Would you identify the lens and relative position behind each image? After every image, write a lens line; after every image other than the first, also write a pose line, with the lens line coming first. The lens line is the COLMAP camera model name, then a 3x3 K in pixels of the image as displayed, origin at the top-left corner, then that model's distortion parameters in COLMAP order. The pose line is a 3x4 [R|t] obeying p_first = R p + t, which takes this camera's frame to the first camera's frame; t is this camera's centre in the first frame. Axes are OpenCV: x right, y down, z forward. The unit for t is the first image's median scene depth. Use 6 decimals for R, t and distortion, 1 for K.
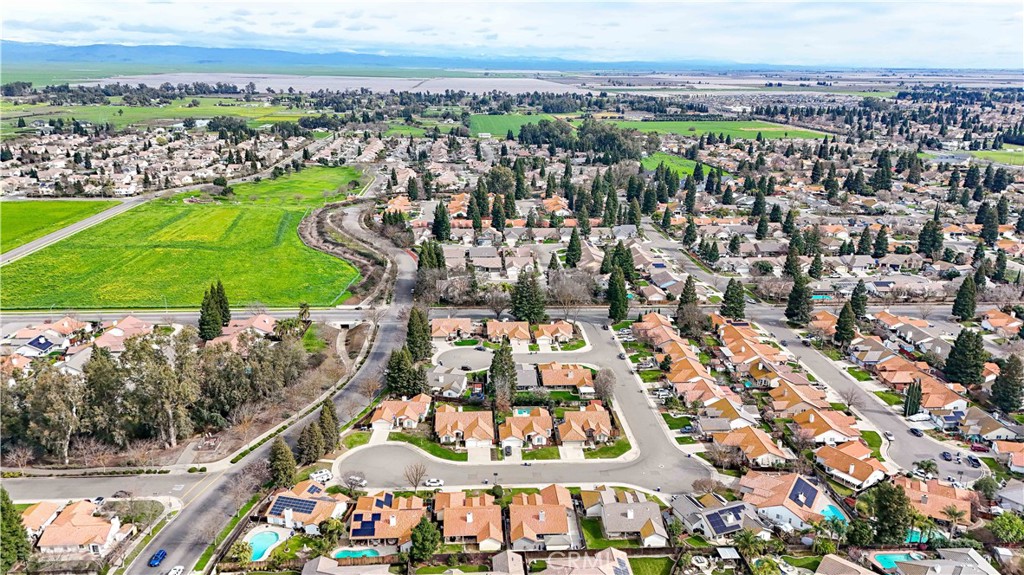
lens RADIAL K [[744.3, 0, 512.0], [0, 744.3, 287.5], [0, 0, 1]] dist [0.097184, -0.097289]
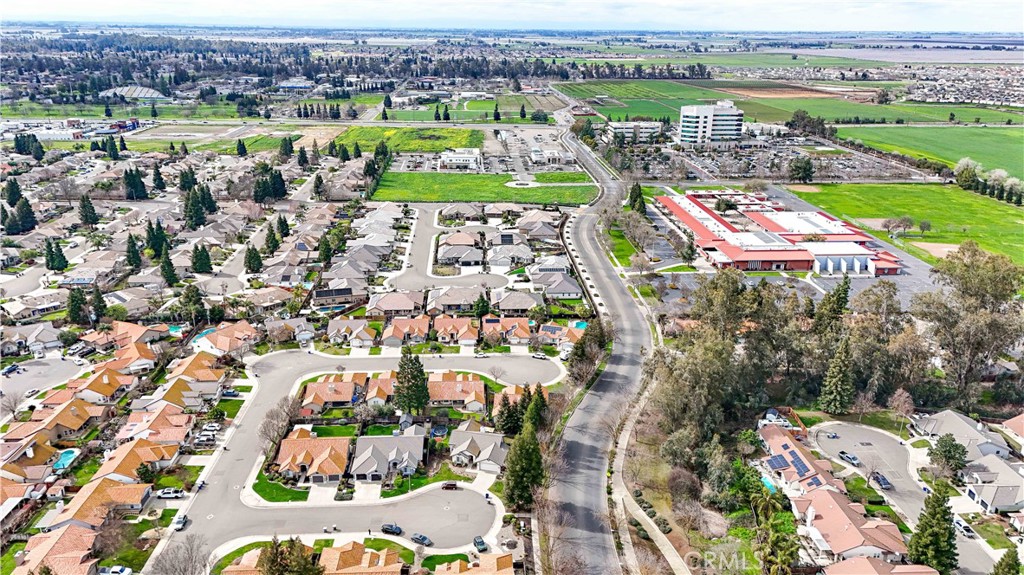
lens RADIAL K [[746.9, 0, 512.0], [0, 746.9, 287.5], [0, 0, 1]] dist [0.074349, -0.062554]
pose [[-0.999833, -0.018186, 0.001946, -0.100541], [-0.013588, 0.809772, 0.586587, -0.375325], [-0.012243, 0.586462, -0.809884, 1.247189]]
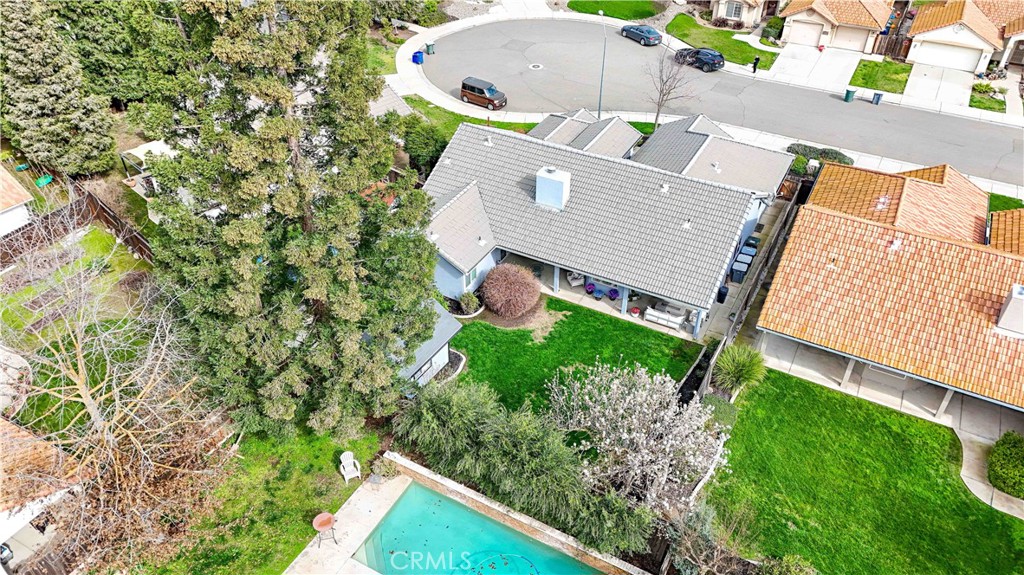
lens RADIAL K [[746.9, 0, 512.0], [0, 746.9, 287.5], [0, 0, 1]] dist [0.074349, -0.062554]
pose [[0.847135, 0.318390, -0.425428, 0.048518], [-0.151418, 0.912061, 0.381075, 0.065003], [0.509347, -0.258404, 0.820849, 0.700155]]
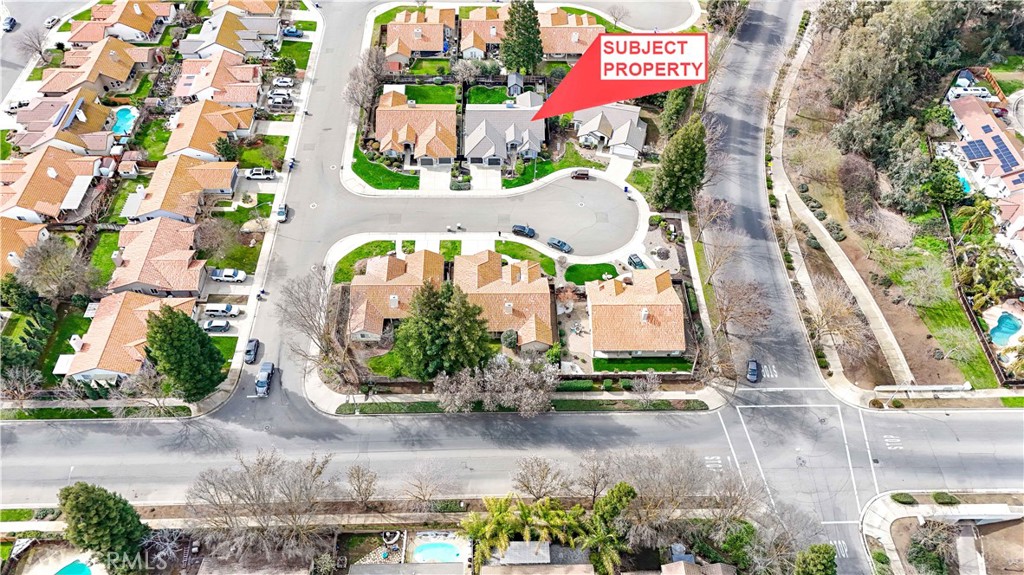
lens RADIAL K [[744.3, 0, 512.0], [0, 744.3, 287.5], [0, 0, 1]] dist [0.097184, -0.097289]
pose [[-0.998988, -0.044815, 0.003722, -0.013119], [-0.013727, 0.382724, 0.923761, -0.336939], [-0.042823, 0.922775, -0.382952, 1.126604]]
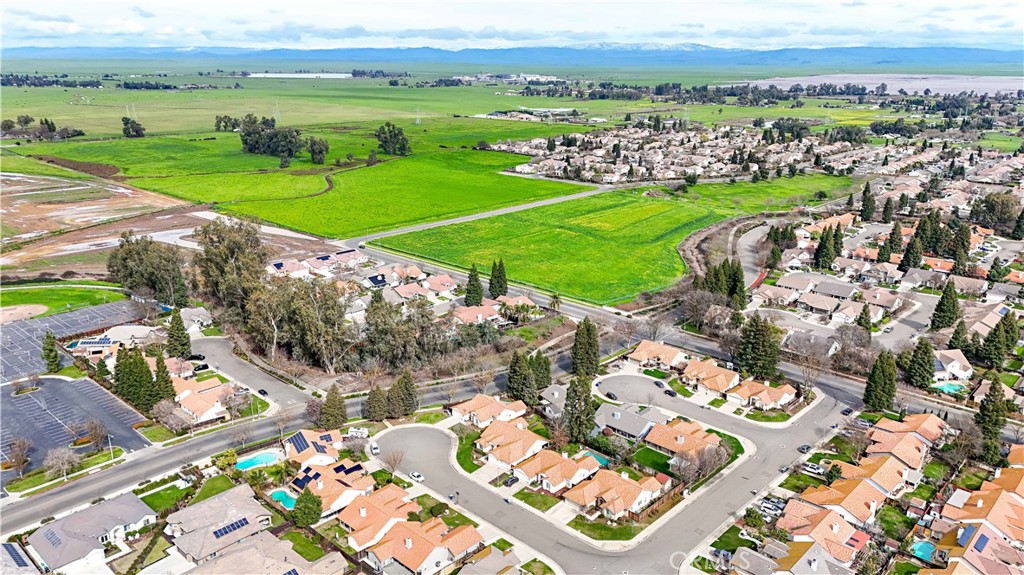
lens RADIAL K [[746.9, 0, 512.0], [0, 746.9, 287.5], [0, 0, 1]] dist [0.074349, -0.062554]
pose [[0.686610, 0.203633, -0.697926, 0.401299], [-0.205048, 0.975241, 0.082822, -0.061608], [0.697511, 0.086242, 0.711365, 0.220229]]
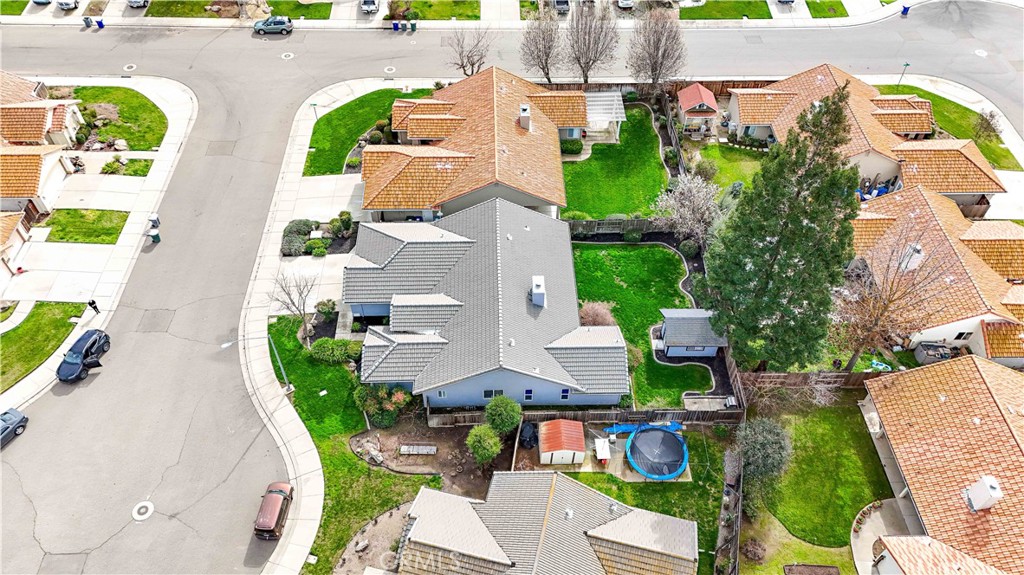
lens RADIAL K [[746.9, 0, 512.0], [0, 746.9, 287.5], [0, 0, 1]] dist [0.074349, -0.062554]
pose [[0.031466, -0.755673, 0.654193, -0.118328], [0.267857, 0.636951, 0.722873, -0.033312], [-0.962945, 0.152484, 0.222454, 0.776574]]
